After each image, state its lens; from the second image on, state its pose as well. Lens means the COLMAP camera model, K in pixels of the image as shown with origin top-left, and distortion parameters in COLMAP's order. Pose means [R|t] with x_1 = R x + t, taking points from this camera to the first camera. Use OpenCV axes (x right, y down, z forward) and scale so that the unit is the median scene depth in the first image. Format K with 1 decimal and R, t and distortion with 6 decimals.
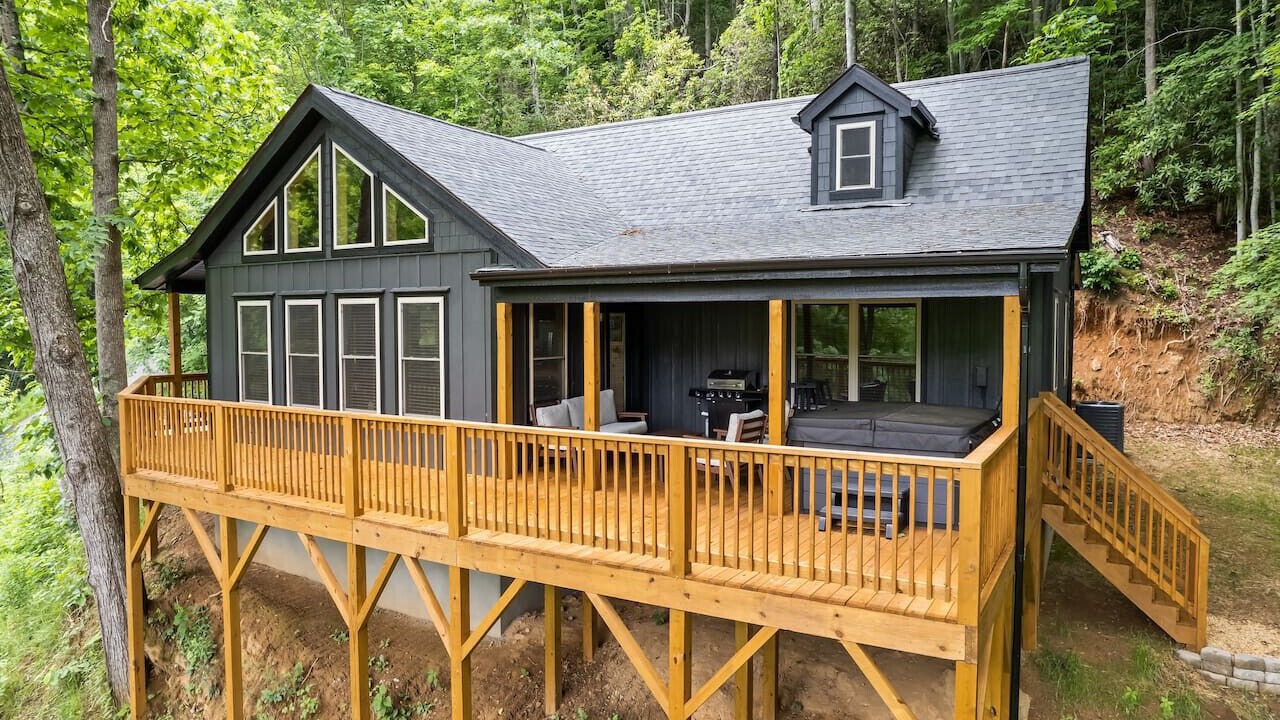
lens RADIAL K [[481.3, 0, 641.6], [0, 481.3, 354.1], [0, 0, 1]] dist [-0.009895, 0.002478]
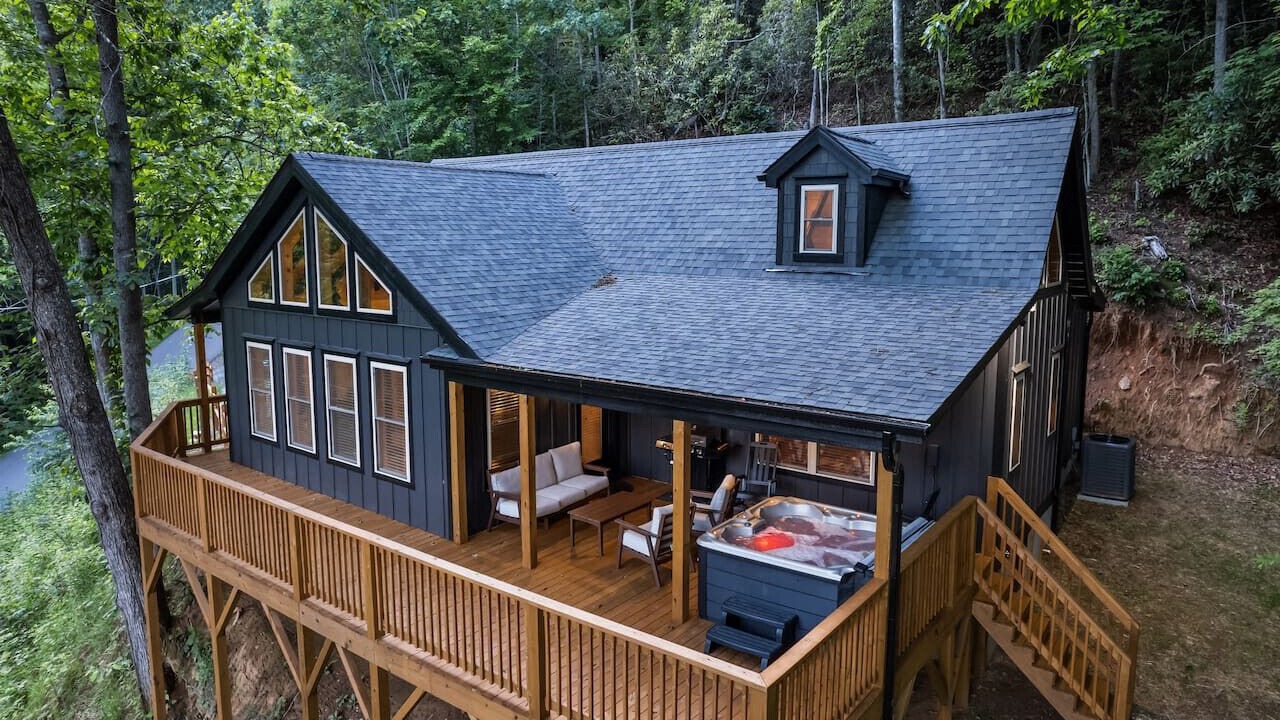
lens RADIAL K [[475.3, 0, 642.9], [0, 475.3, 358.6], [0, 0, 1]] dist [-0.005774, 0.000574]
pose [[0.997462, 0.013827, -0.069852, 0.154016], [-0.010433, 0.998758, 0.048725, -0.165766], [0.070439, -0.047873, 0.996367, -0.005099]]
